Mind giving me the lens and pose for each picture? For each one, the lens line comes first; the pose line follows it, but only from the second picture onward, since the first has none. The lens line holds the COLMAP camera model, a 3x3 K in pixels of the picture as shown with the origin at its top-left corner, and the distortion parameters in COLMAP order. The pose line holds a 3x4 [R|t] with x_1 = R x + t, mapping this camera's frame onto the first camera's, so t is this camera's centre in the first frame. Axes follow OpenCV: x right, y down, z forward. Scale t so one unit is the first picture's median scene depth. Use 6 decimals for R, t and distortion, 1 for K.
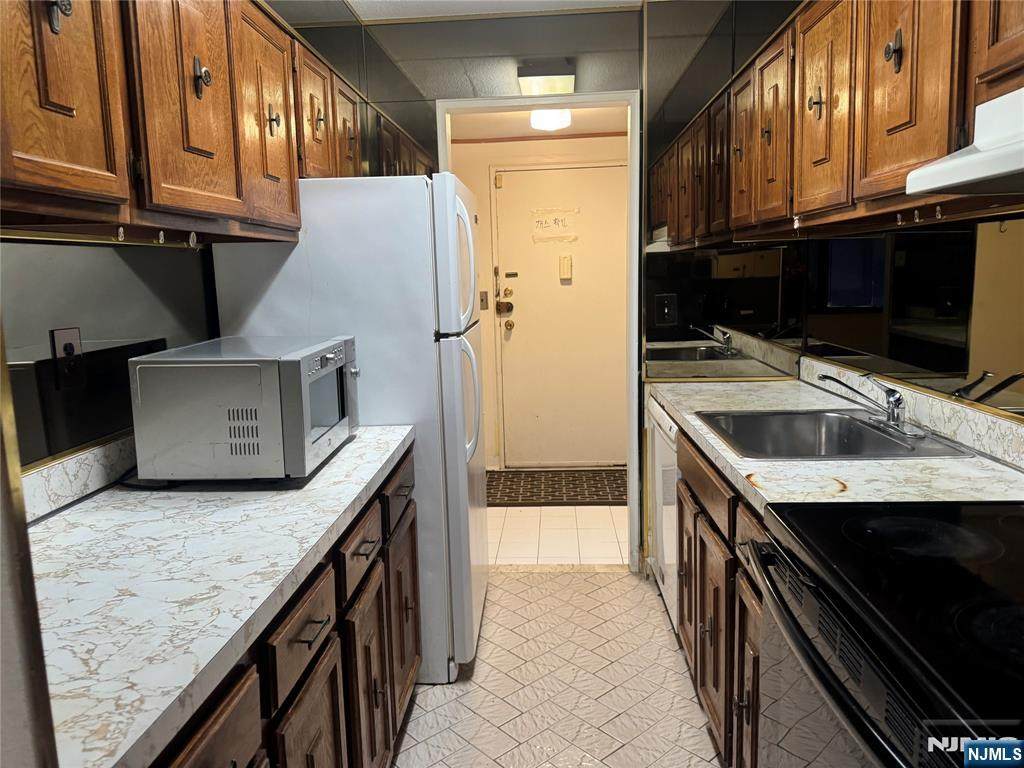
lens RADIAL K [[733.1, 0, 512.0], [0, 733.1, 384.0], [0, 0, 1]] dist [-0.023575, -0.002858]
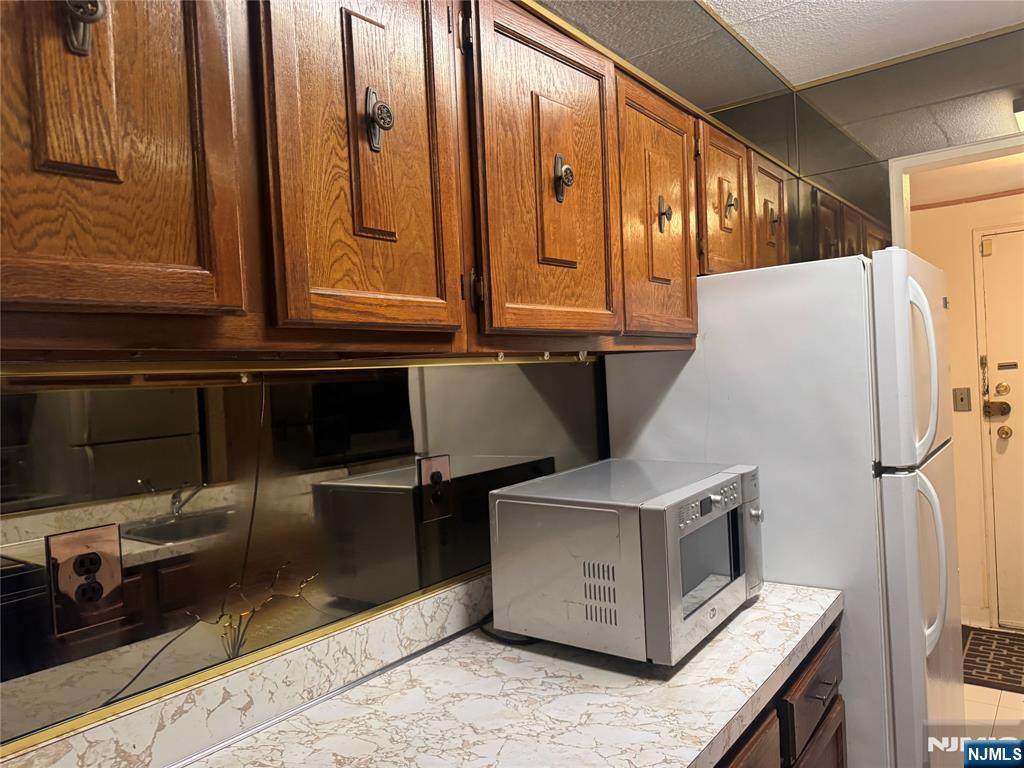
lens RADIAL K [[709.2, 0, 535.1], [0, 709.2, 385.1], [0, 0, 1]] dist [0.082282, -0.100503]
pose [[0.832492, -0.010774, -0.553932, 0.012601], [-0.050148, 0.994242, -0.094705, -0.071986], [0.551763, 0.106620, 0.827158, 0.235282]]
